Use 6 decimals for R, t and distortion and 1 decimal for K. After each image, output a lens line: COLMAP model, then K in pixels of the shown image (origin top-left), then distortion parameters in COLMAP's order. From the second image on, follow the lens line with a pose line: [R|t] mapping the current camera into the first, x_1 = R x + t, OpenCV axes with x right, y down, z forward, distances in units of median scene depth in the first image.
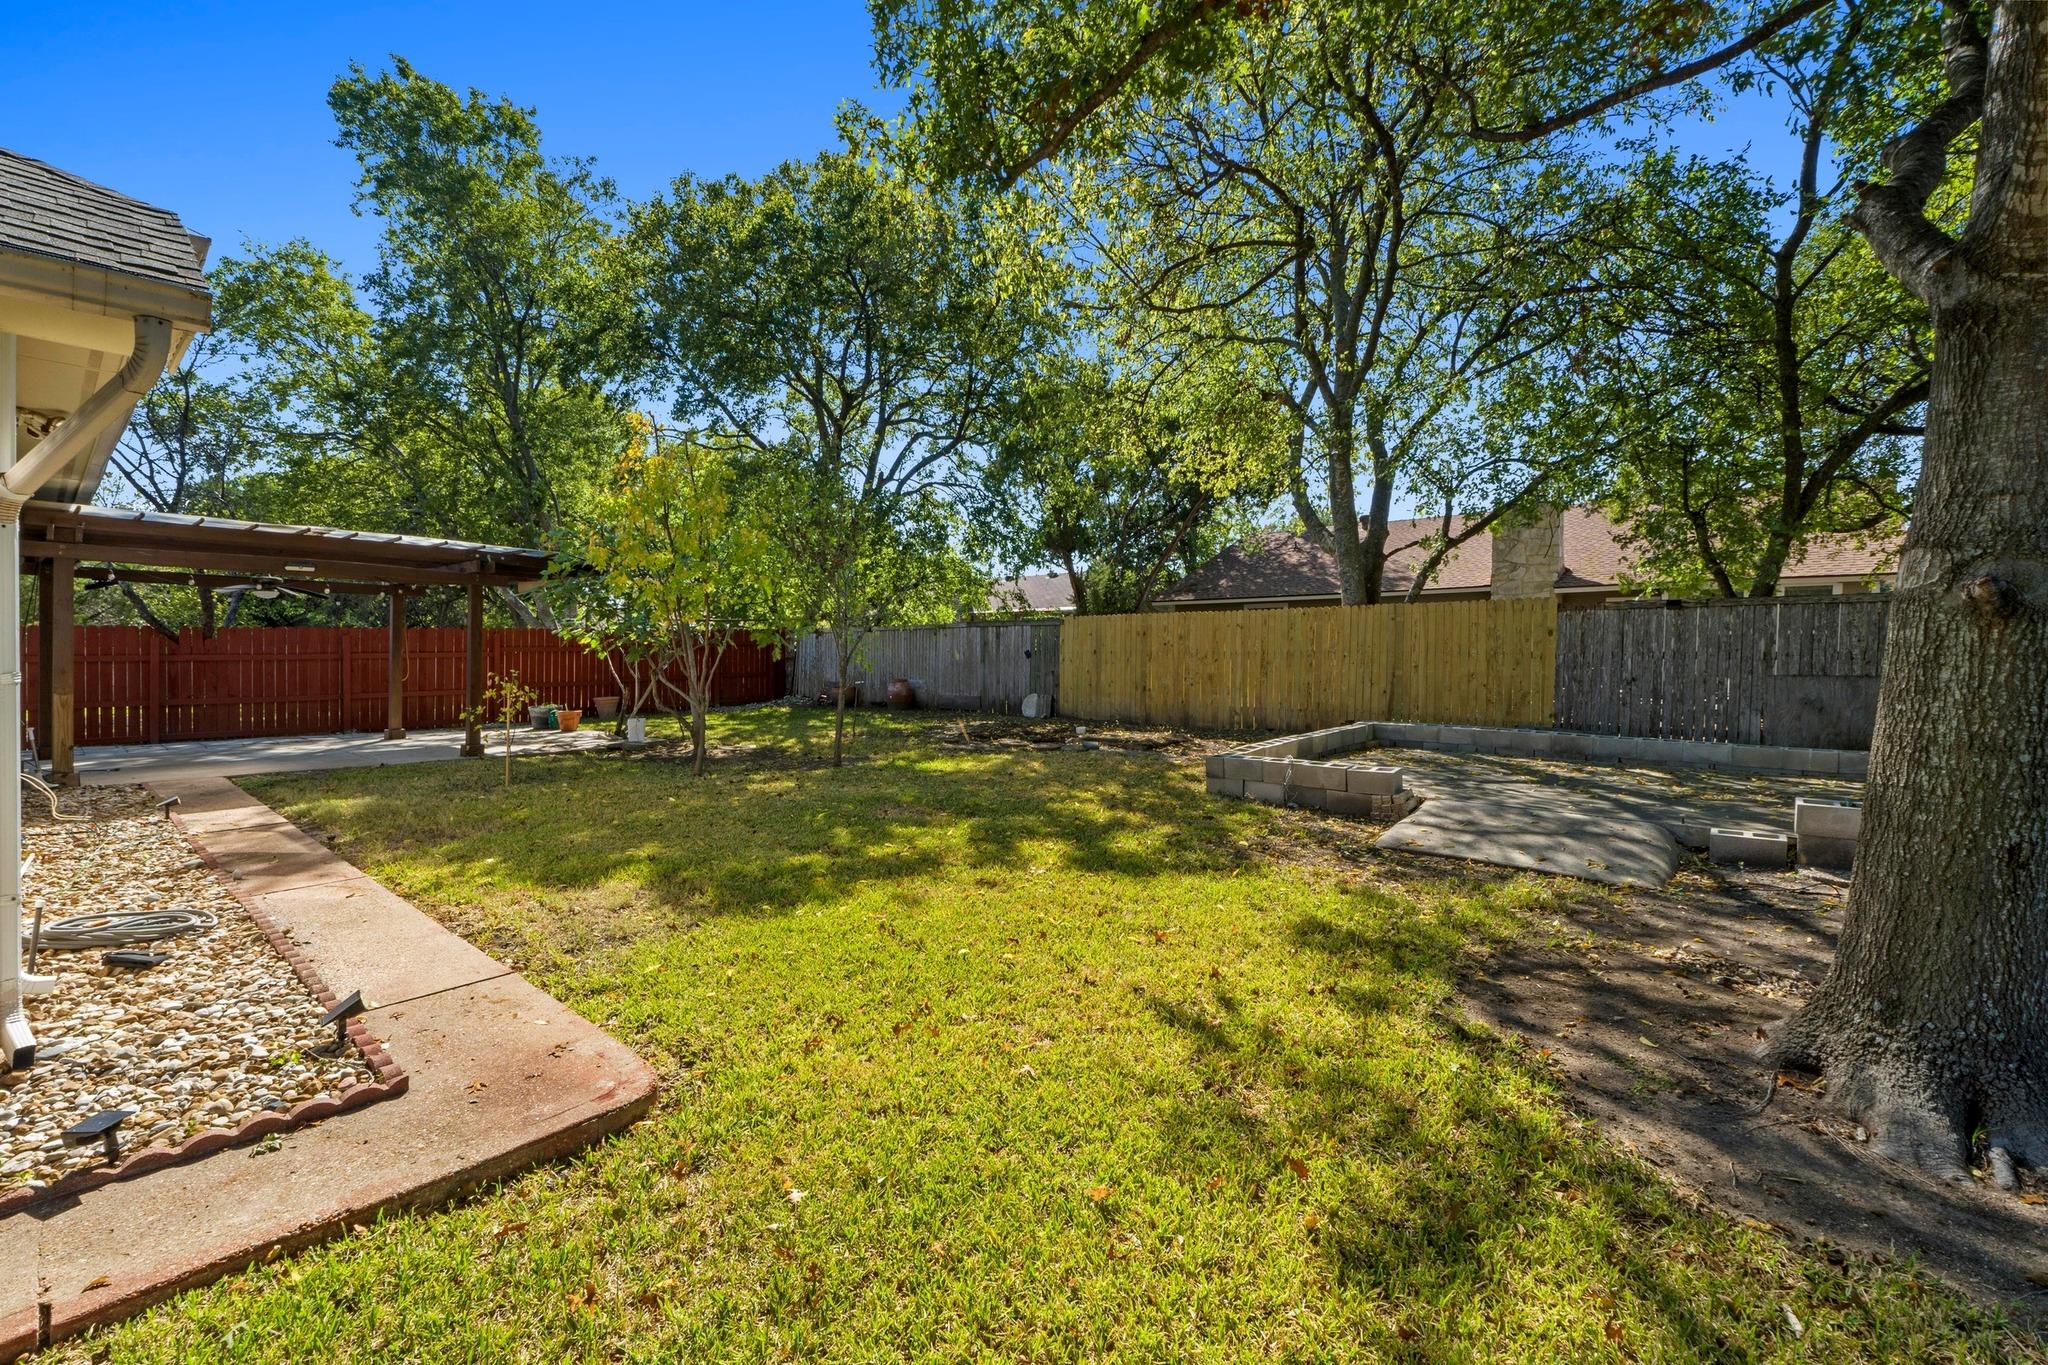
lens RADIAL K [[864.9, 0, 1024.0], [0, 864.9, 682.5], [0, 0, 1]] dist [-0.001950, -0.000294]
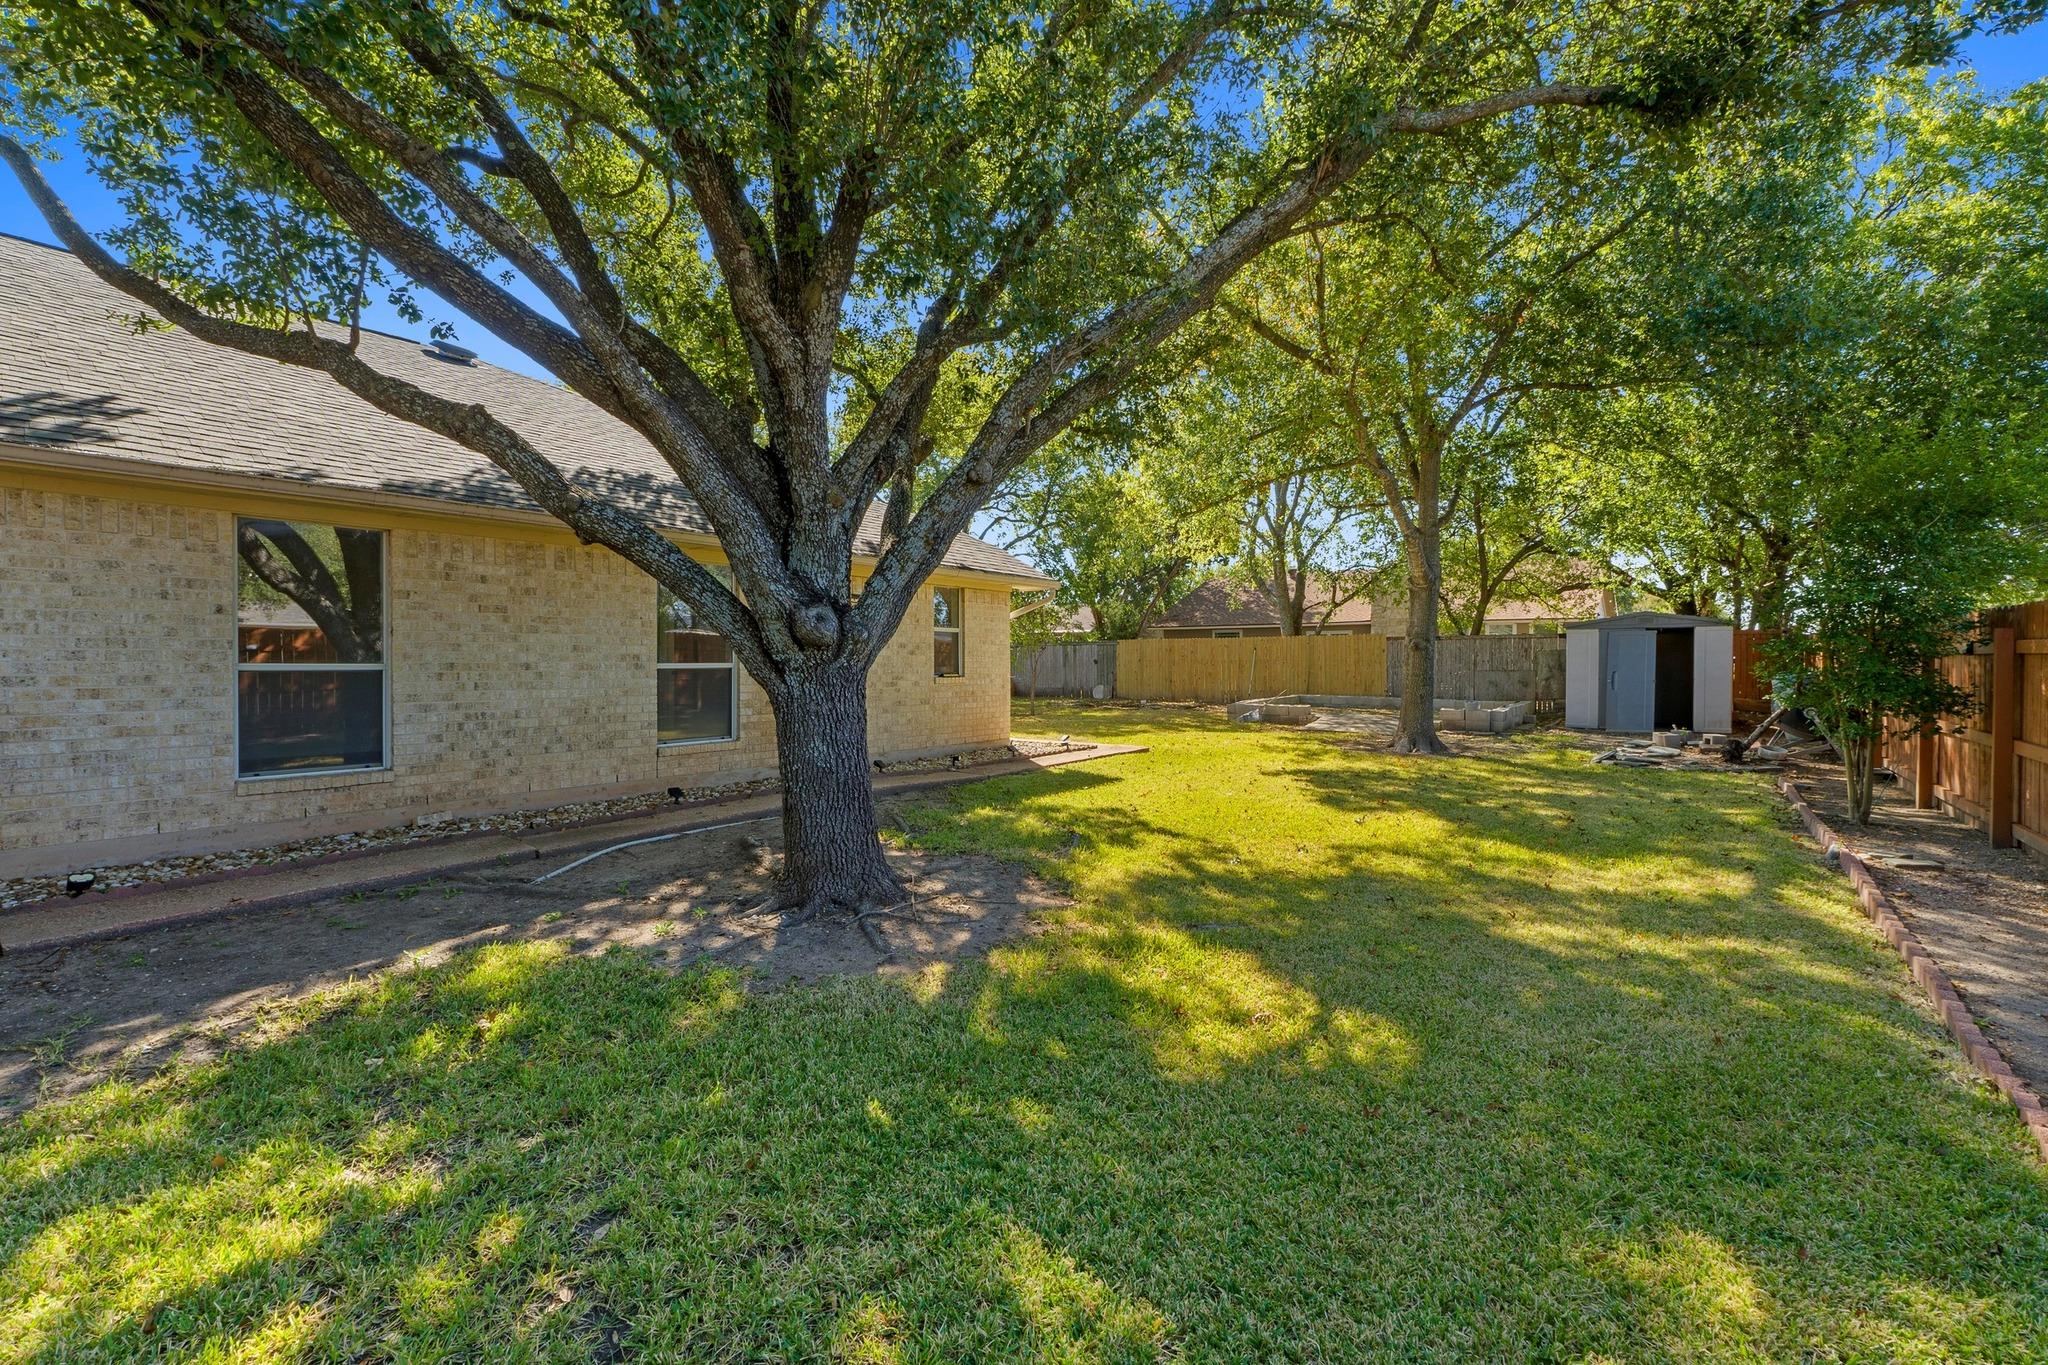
lens RADIAL K [[864.9, 0, 1024.0], [0, 864.9, 682.5], [0, 0, 1]] dist [-0.001950, -0.000294]
pose [[0.996926, -0.010982, 0.077573, -0.293237], [0.012607, 0.999711, -0.020492, 0.036339], [-0.077326, 0.021407, 0.996776, -0.714616]]
